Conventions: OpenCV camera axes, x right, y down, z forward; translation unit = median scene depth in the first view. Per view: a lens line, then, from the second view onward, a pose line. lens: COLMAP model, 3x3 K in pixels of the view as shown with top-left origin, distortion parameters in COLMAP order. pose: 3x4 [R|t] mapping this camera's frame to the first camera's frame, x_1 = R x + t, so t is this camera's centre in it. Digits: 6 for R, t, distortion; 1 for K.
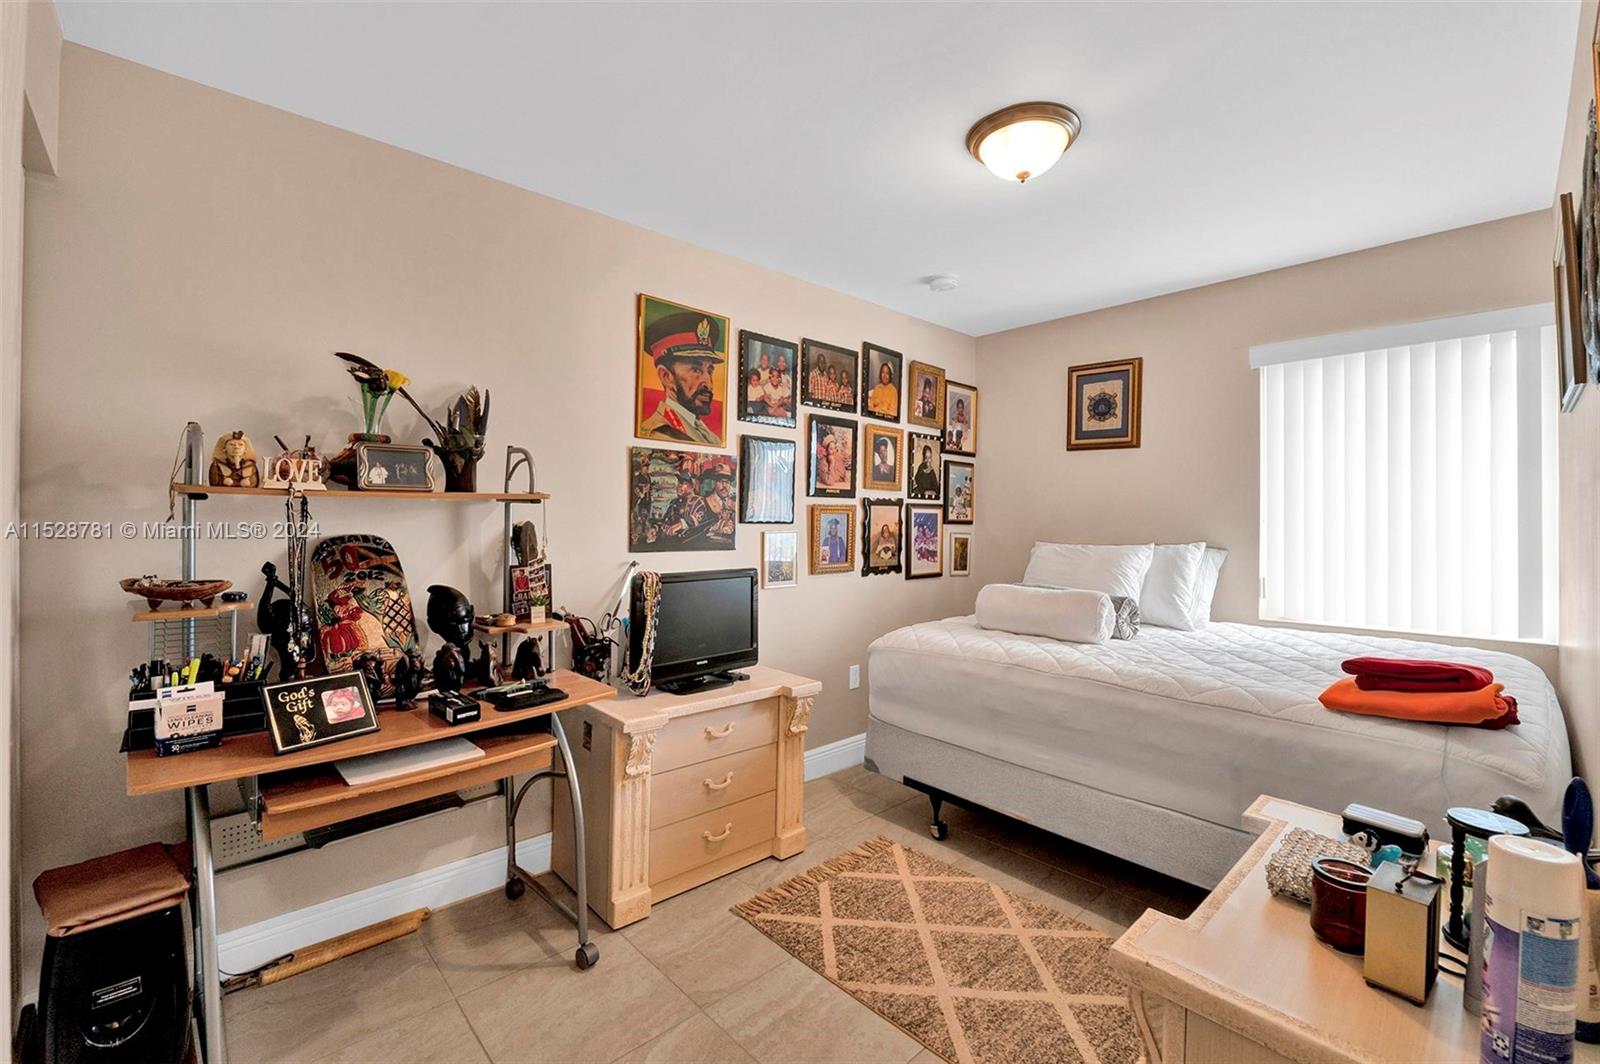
lens RADIAL K [[671.4, 0, 794.7], [0, 671.4, 535.1], [0, 0, 1]] dist [-0.015322, -0.000130]
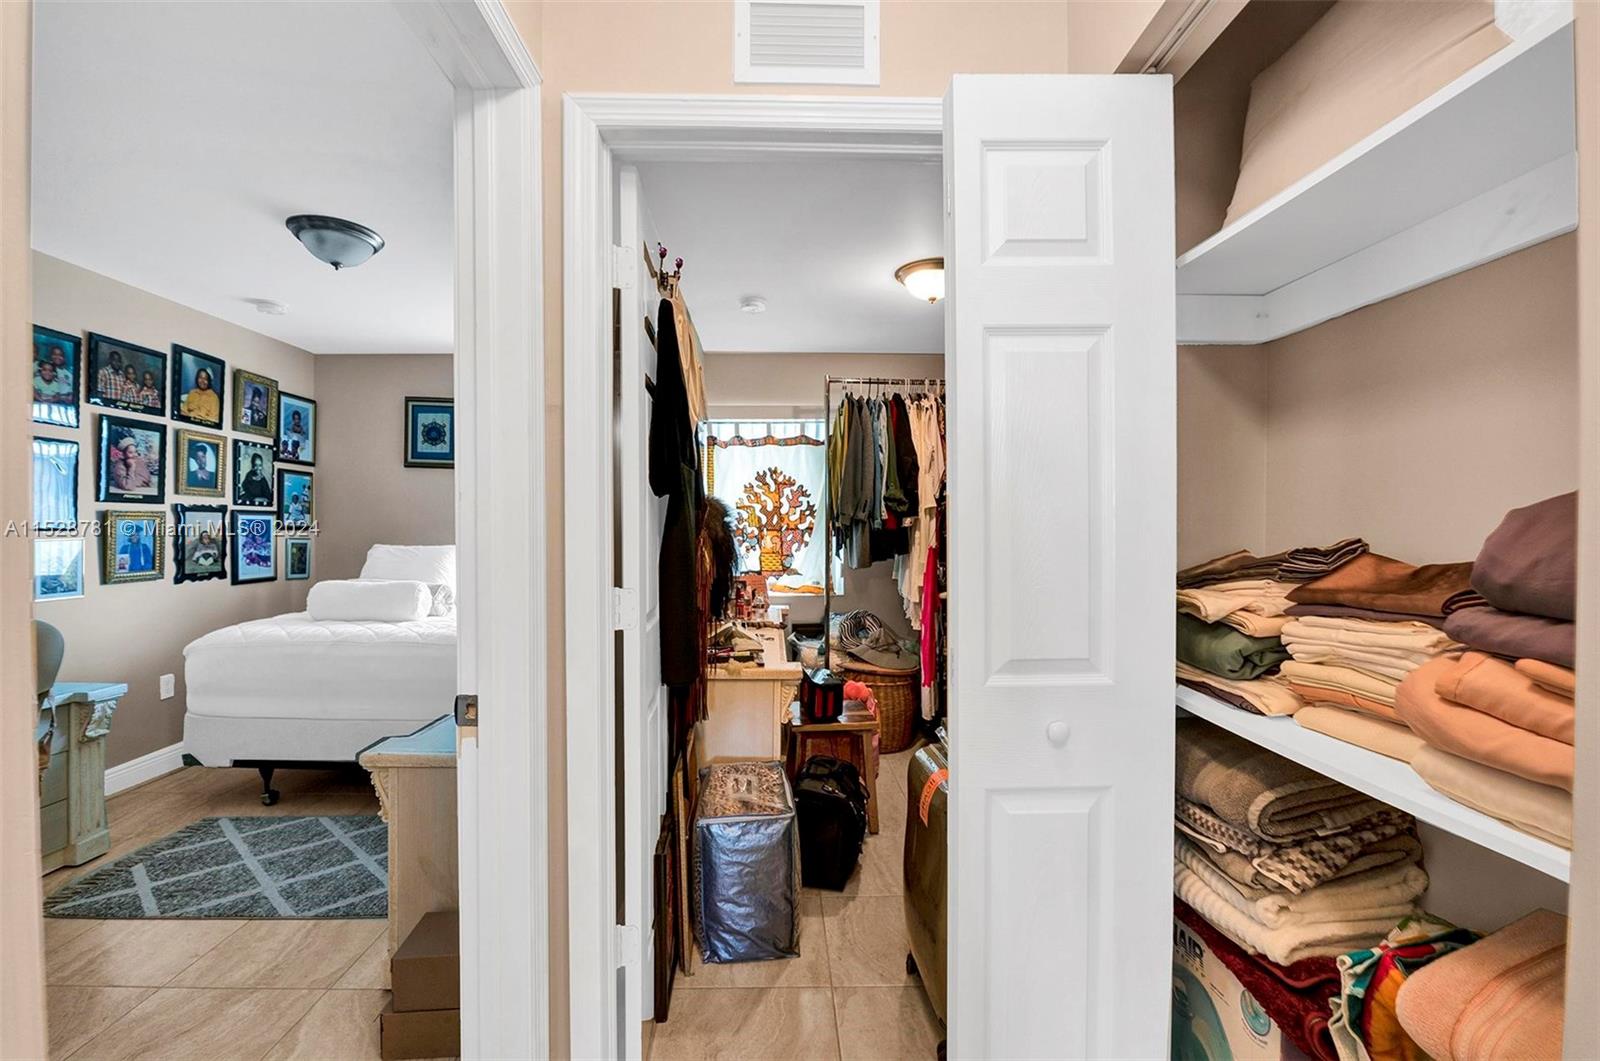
lens RADIAL K [[671.4, 0, 794.7], [0, 671.4, 533.6], [0, 0, 1]] dist [-0.015322, -0.000130]
pose [[0.653815, -0.009875, 0.756590, -0.037775], [0.016696, 0.999860, -0.001378, 0.004308], [-0.756470, 0.013532, 0.653888, -0.309811]]
